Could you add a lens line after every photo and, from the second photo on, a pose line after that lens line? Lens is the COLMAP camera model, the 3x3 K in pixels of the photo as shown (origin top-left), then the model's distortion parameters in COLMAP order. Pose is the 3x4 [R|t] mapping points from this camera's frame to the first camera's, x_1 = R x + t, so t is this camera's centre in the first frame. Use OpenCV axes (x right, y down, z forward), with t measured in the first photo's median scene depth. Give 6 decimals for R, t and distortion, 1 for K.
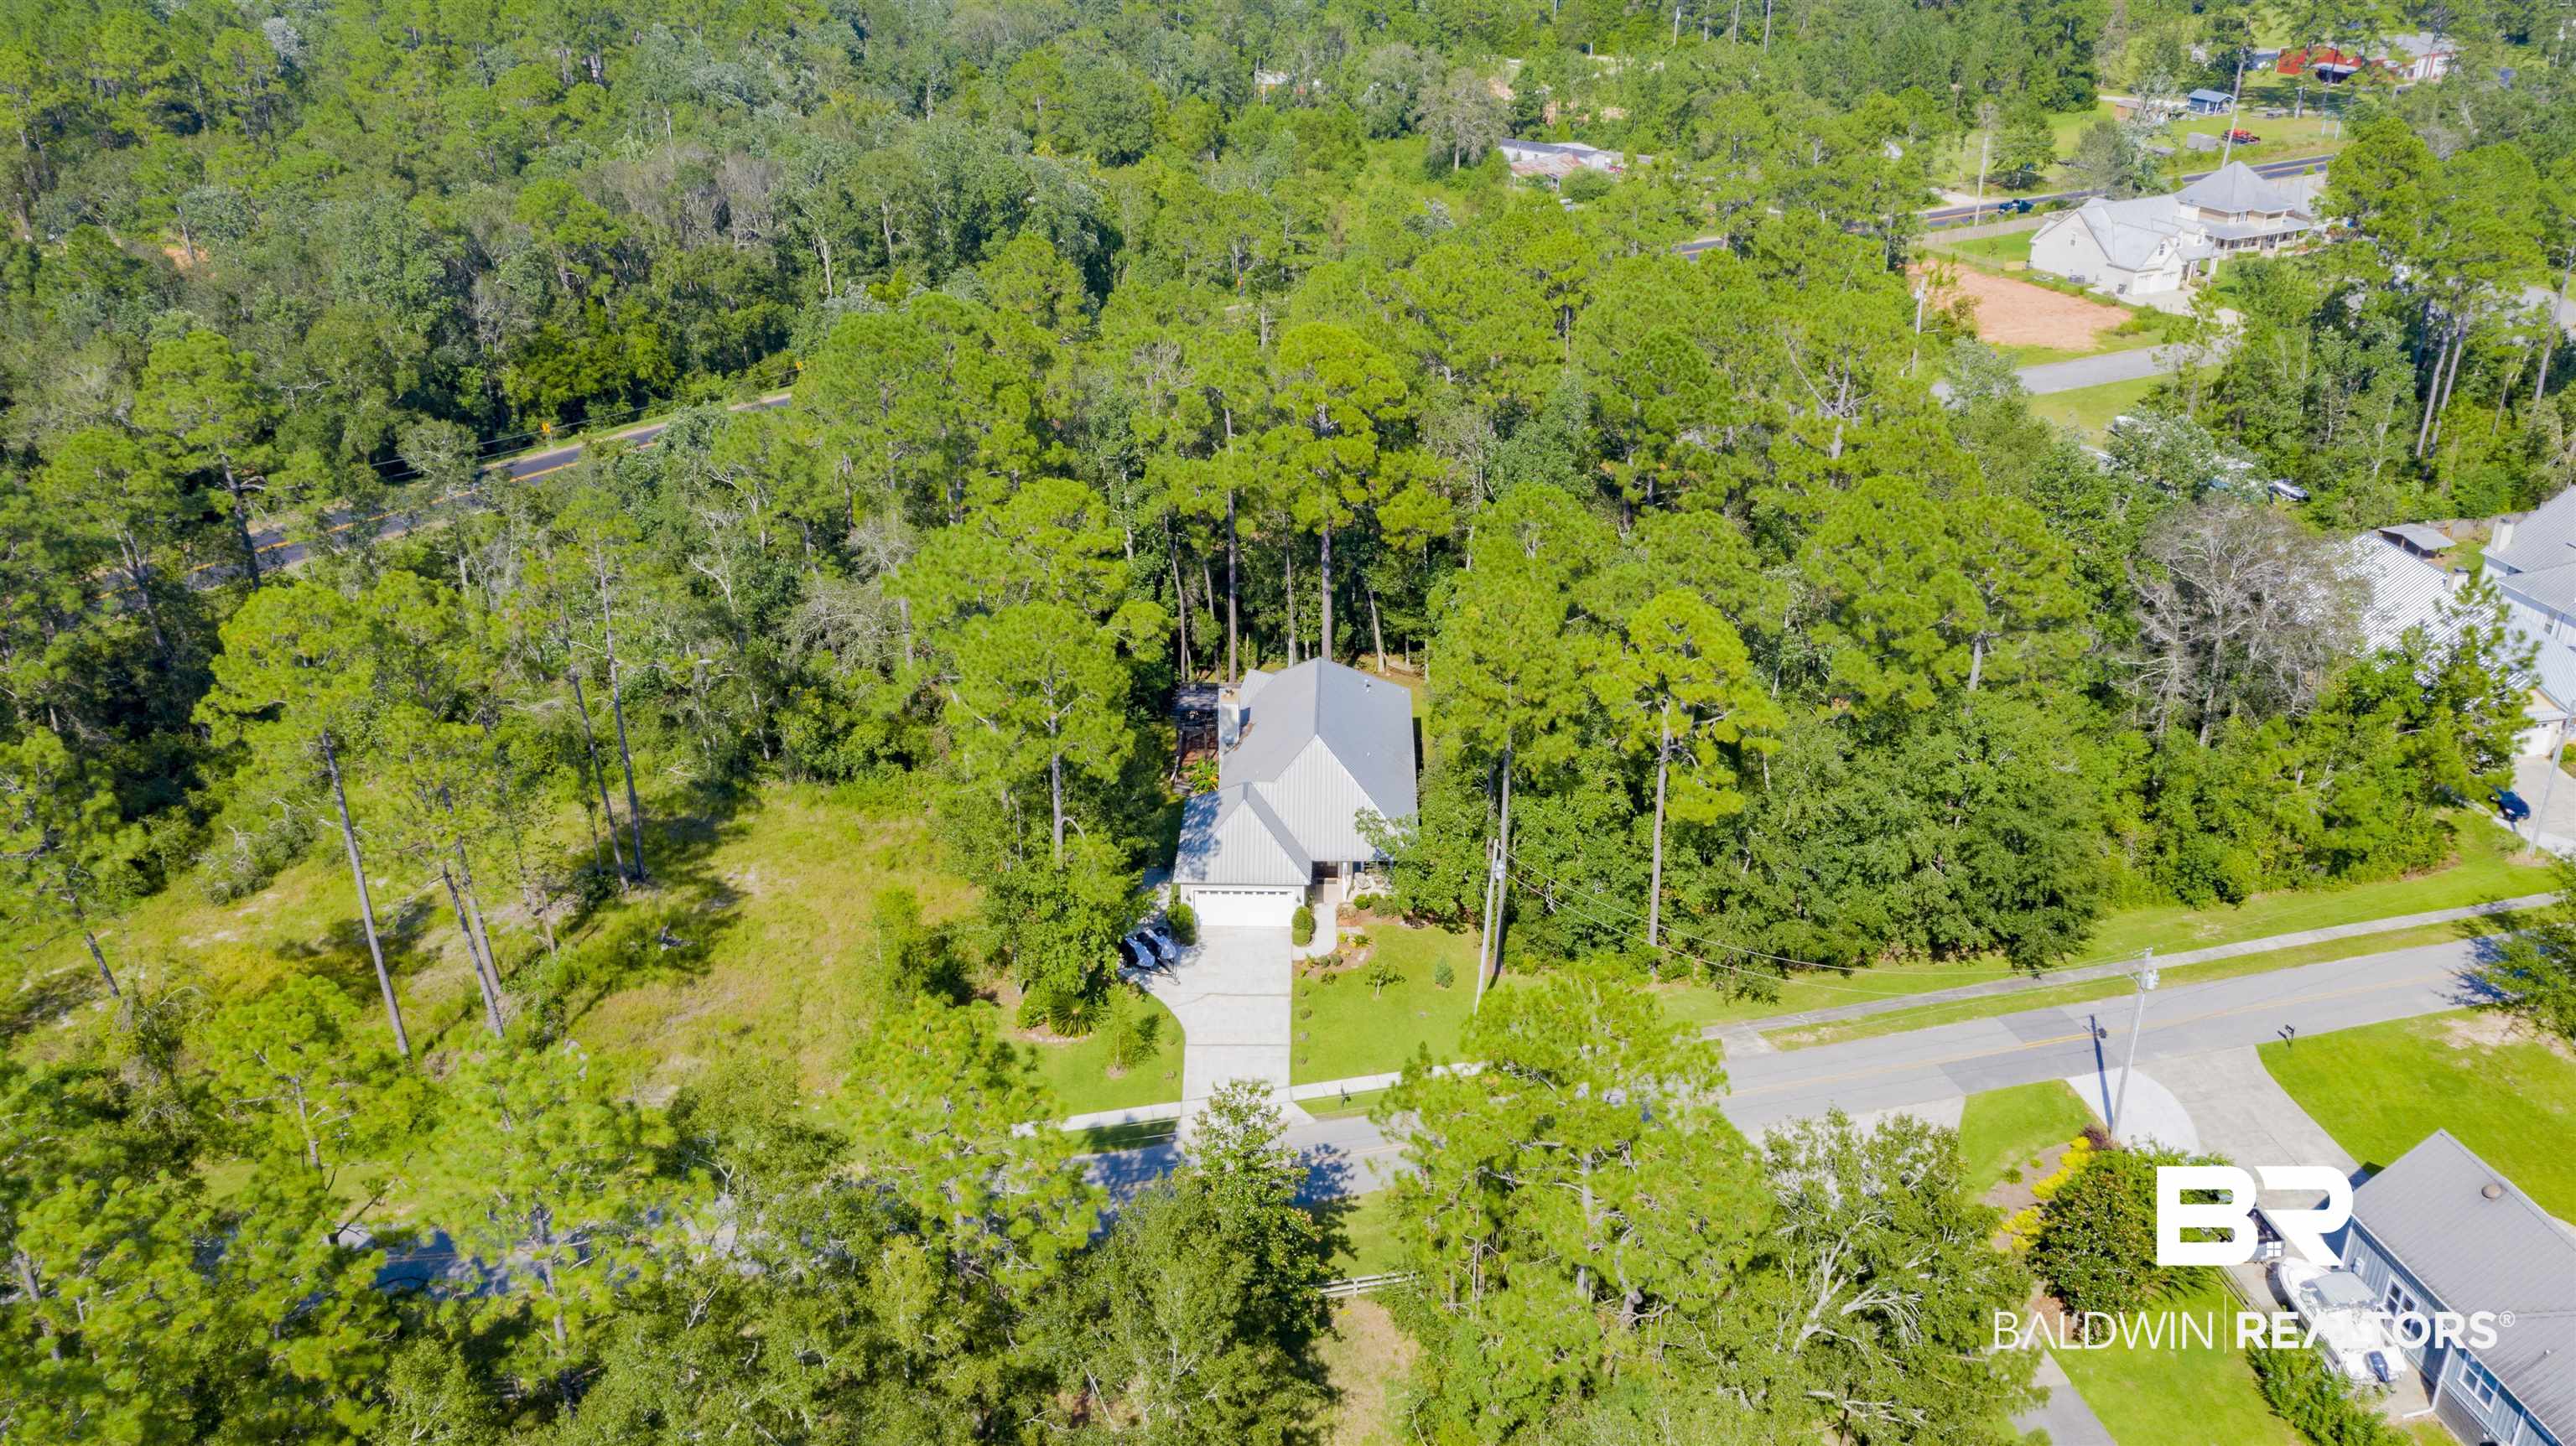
lens RADIAL K [[2145.4, 0, 1269.1], [0, 2145.4, 726.9], [0, 0, 1]] dist [0.008633, 0.004359]
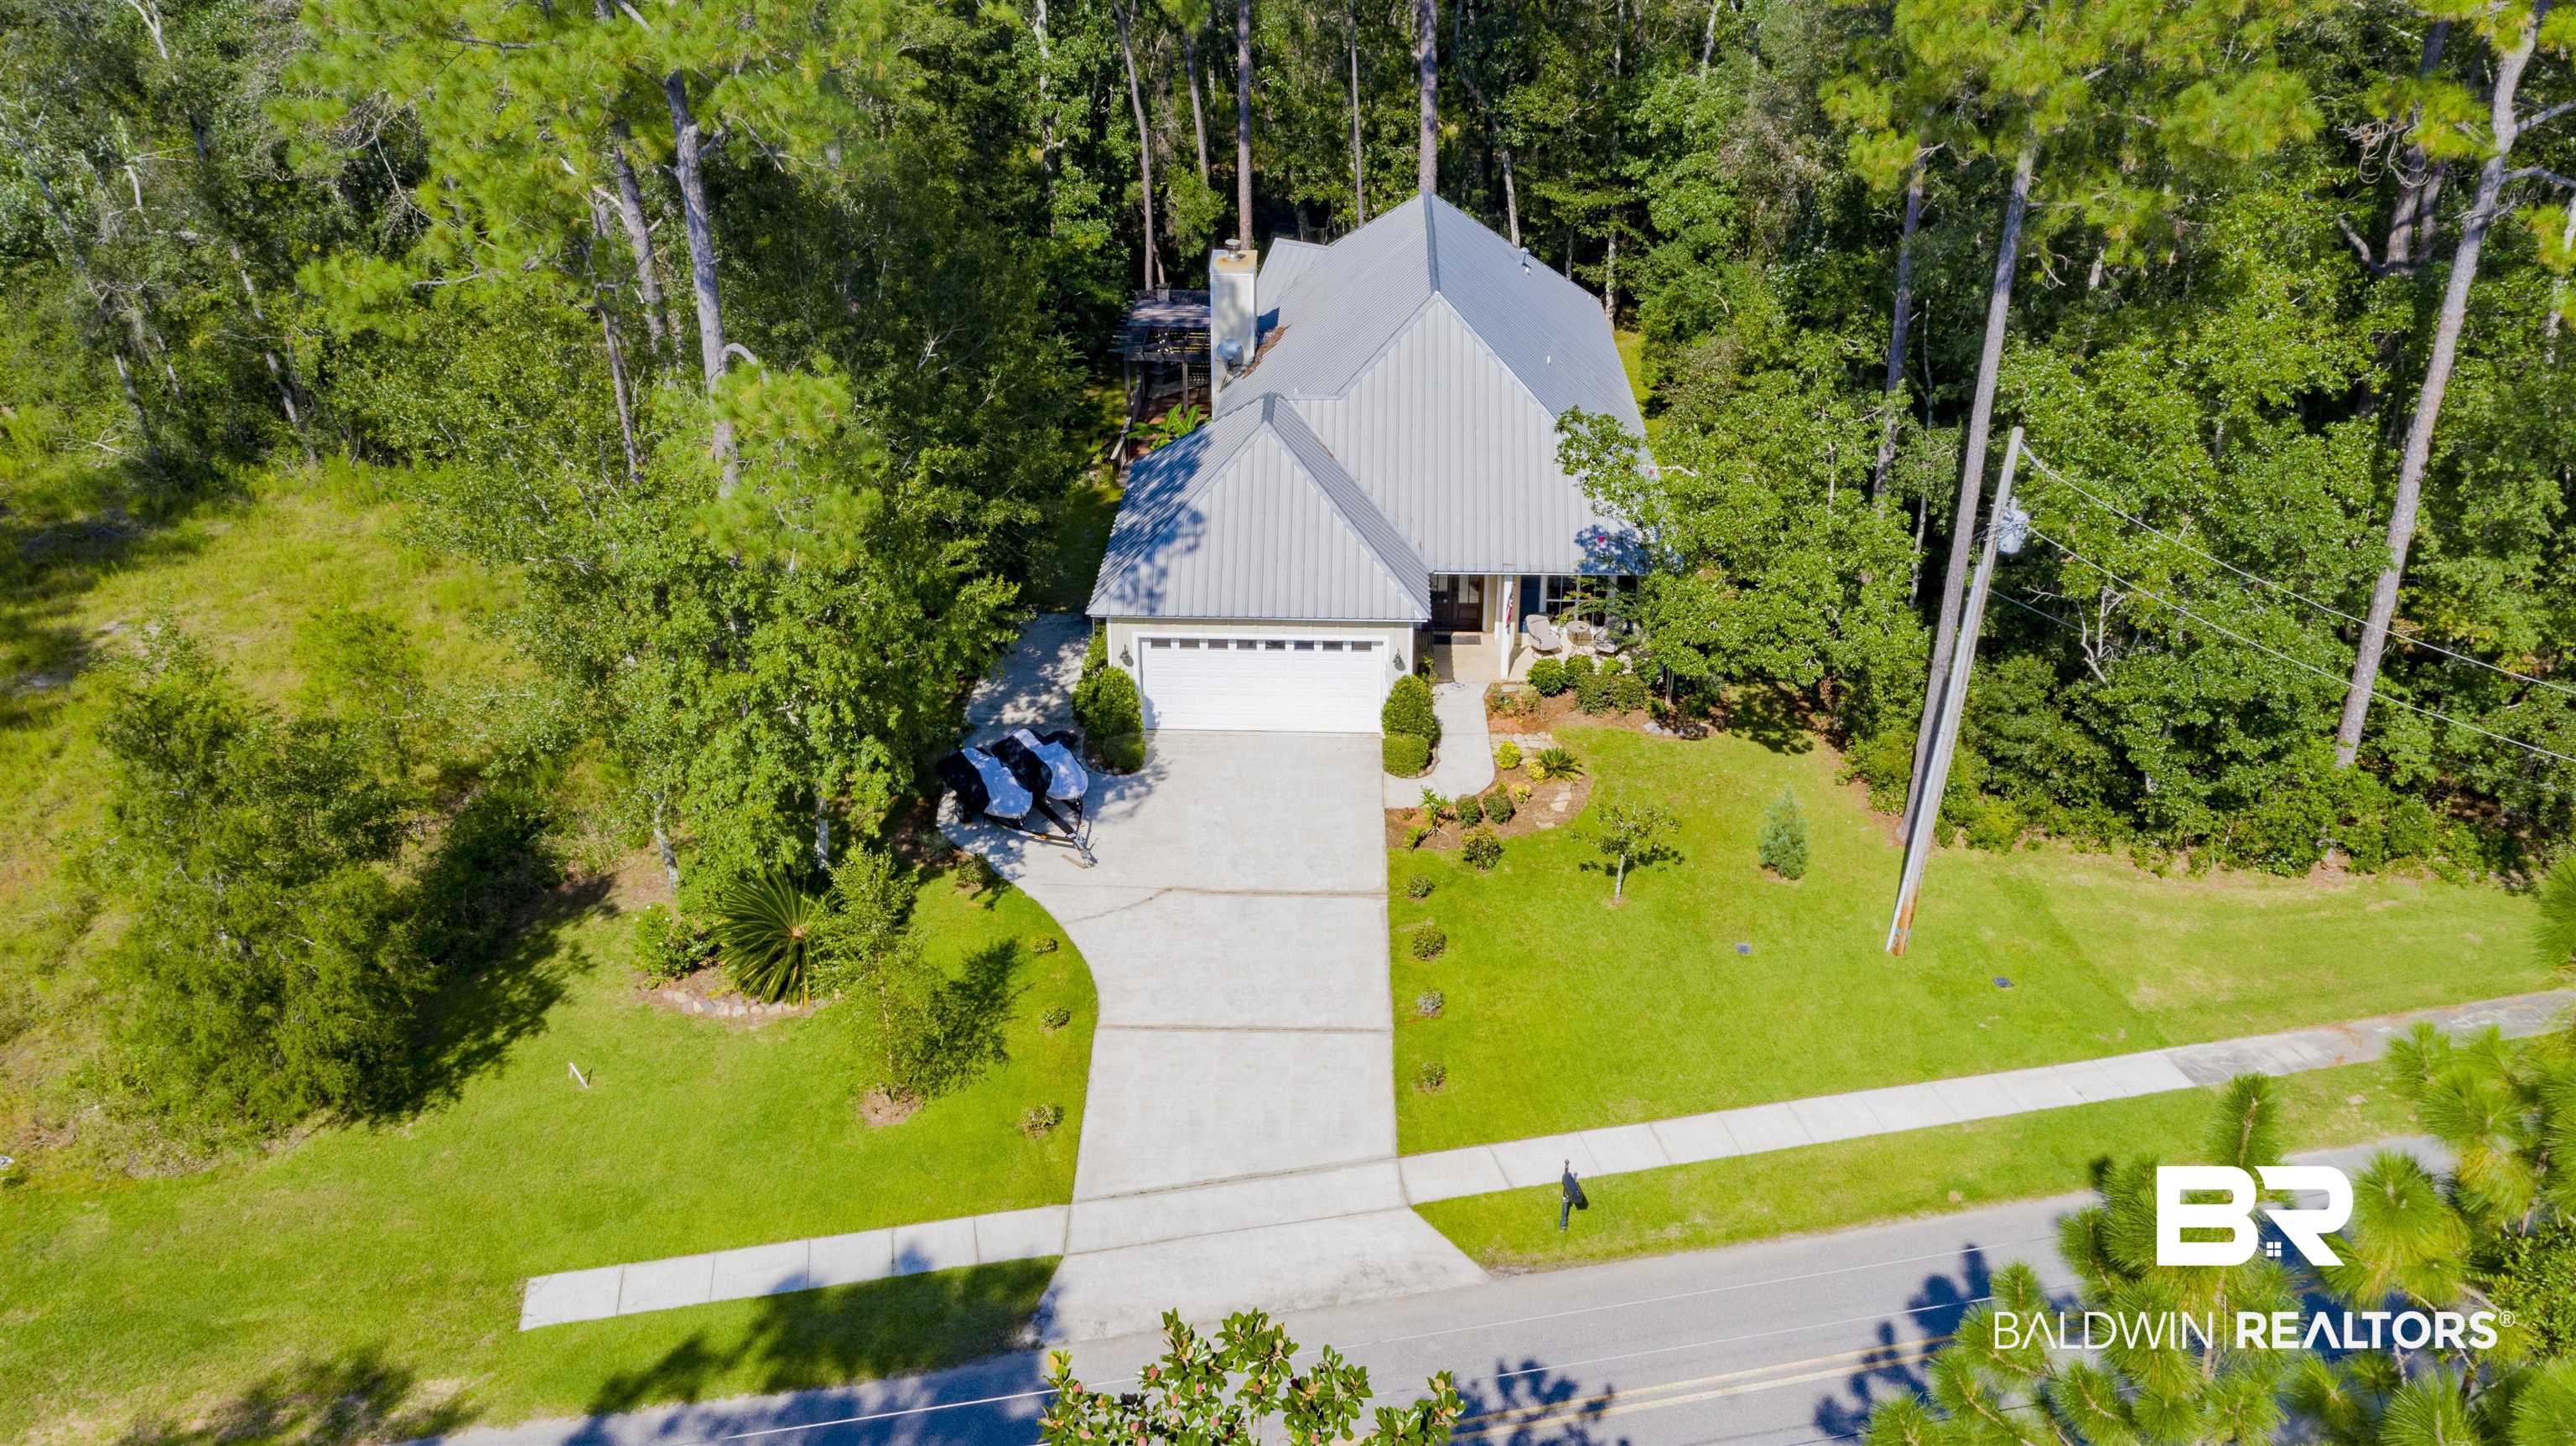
lens RADIAL K [[2145.4, 0, 1275.5], [0, 2145.4, 730.0], [0, 0, 1]] dist [0.008633, 0.004359]
pose [[0.999966, 0.006549, -0.005060, -0.007491], [-0.006393, 0.999523, 0.030211, 0.081437], [0.005256, -0.030178, 0.999531, 0.598713]]
